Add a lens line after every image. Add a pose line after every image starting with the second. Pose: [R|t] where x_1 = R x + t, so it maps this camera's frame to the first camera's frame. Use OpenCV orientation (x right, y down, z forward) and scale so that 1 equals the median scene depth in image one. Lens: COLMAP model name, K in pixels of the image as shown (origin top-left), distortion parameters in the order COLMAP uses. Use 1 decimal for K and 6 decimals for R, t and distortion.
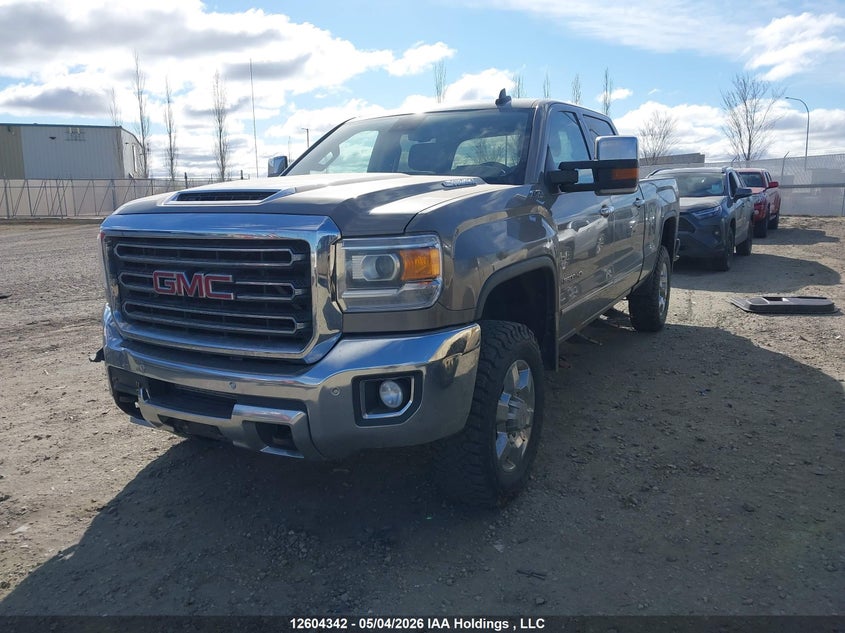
lens RADIAL K [[668.2, 0, 422.5], [0, 668.2, 316.5], [0, 0, 1]] dist [0.019083, 0.004516]
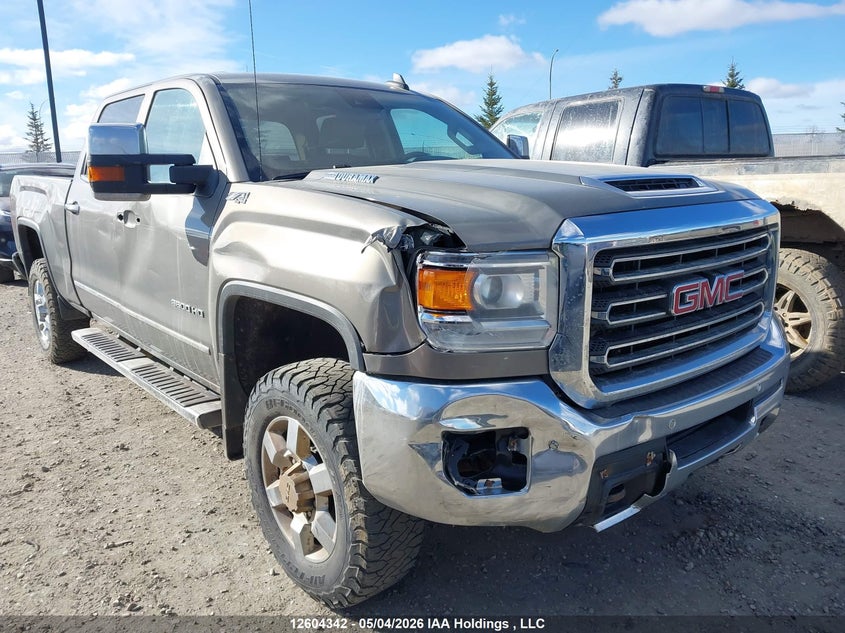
lens RADIAL K [[664.3, 0, 415.3], [0, 664.3, 313.1], [0, 0, 1]] dist [0.017862, -0.011724]
pose [[0.349686, -0.181135, 0.919190, -1.055187], [0.186672, 0.974929, 0.121103, -0.162342], [-0.918081, 0.129239, 0.374732, 0.890032]]
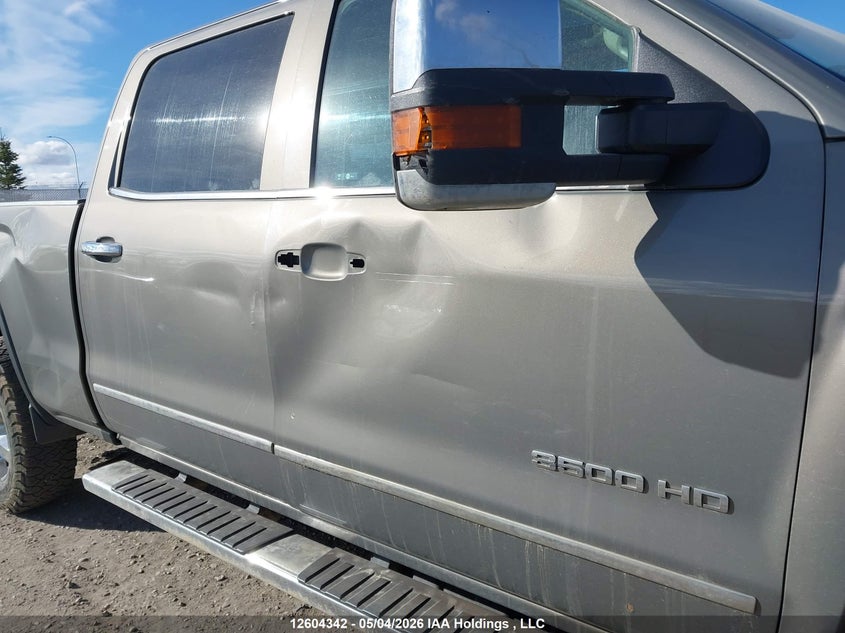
lens RADIAL K [[647.0, 0, 422.6], [0, 647.0, 292.3], [0, 0, 1]] dist [0.010693, 0.005990]
pose [[0.157642, -0.139455, 0.977600, -0.664503], [0.245814, 0.964358, 0.097927, -0.269501], [-0.956412, 0.224870, 0.186304, 1.525383]]
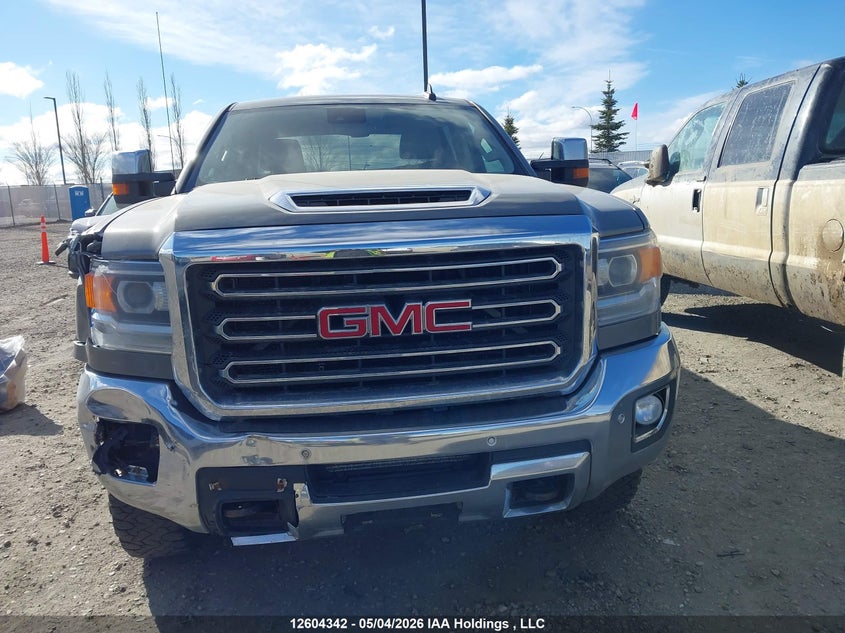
lens RADIAL K [[664.3, 0, 415.3], [0, 664.3, 313.1], [0, 0, 1]] dist [0.017862, -0.011724]
pose [[0.799388, -0.120167, 0.588675, -0.648392], [0.130383, 0.991142, 0.025271, -0.060509], [-0.586497, 0.056552, 0.807975, 0.354813]]
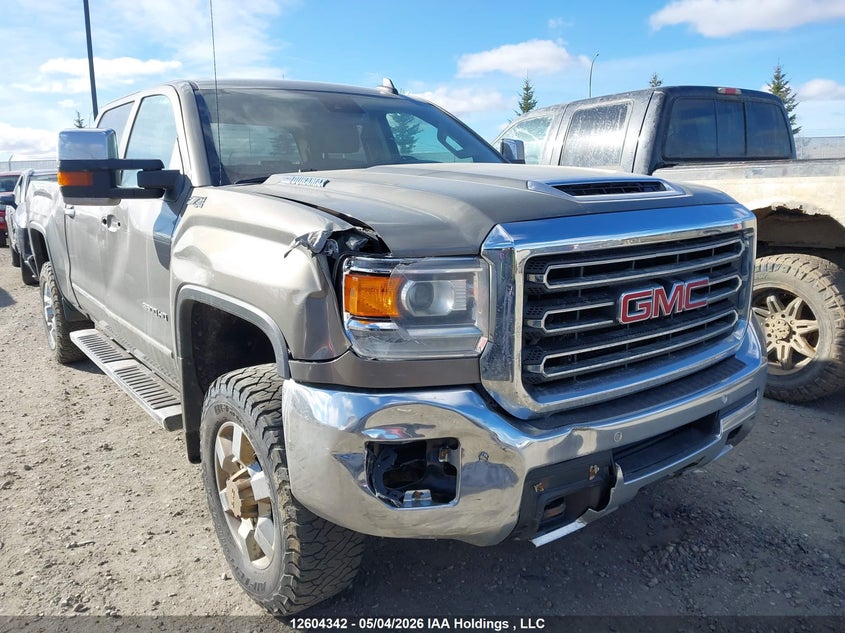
lens RADIAL K [[656.5, 0, 420.7], [0, 656.5, 317.4], [0, 0, 1]] dist [0.010499, -0.002337]
pose [[0.397806, -0.180187, 0.899602, -1.000691], [0.184351, 0.976225, 0.114013, -0.145793], [-0.898757, 0.120488, 0.421566, 0.810257]]
